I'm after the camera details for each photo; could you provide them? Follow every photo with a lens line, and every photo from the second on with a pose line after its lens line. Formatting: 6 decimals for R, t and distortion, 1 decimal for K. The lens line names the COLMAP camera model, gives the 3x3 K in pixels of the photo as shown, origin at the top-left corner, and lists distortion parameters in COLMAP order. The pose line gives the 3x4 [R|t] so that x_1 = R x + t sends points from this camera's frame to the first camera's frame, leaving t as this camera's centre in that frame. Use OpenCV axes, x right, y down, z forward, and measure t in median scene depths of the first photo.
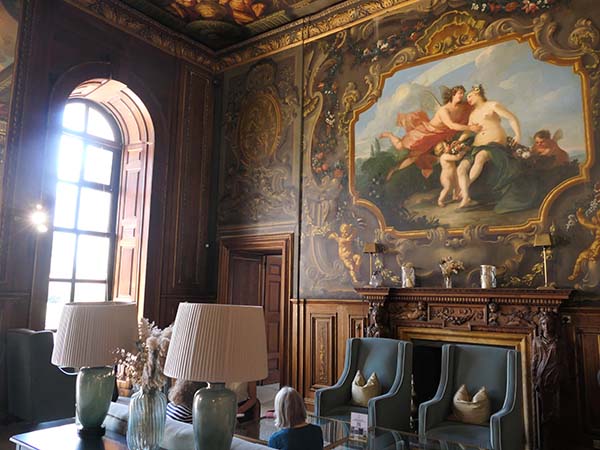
lens RADIAL K [[470.7, 0, 300.0], [0, 470.7, 225.0], [0, 0, 1]] dist [-0.127279, -0.000463]
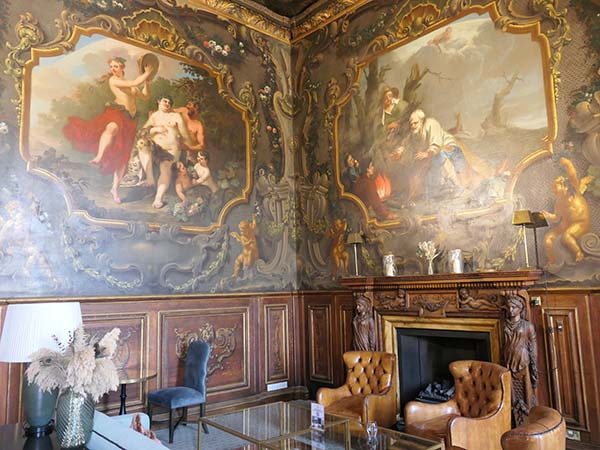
lens RADIAL K [[470.7, 0, 300.0], [0, 470.7, 225.0], [0, 0, 1]] dist [-0.127279, -0.000463]
pose [[0.989672, -0.074657, -0.122374, 0.205936], [0.076377, 0.997034, 0.009426, 0.001172], [0.121307, -0.018675, 0.992439, -0.014501]]
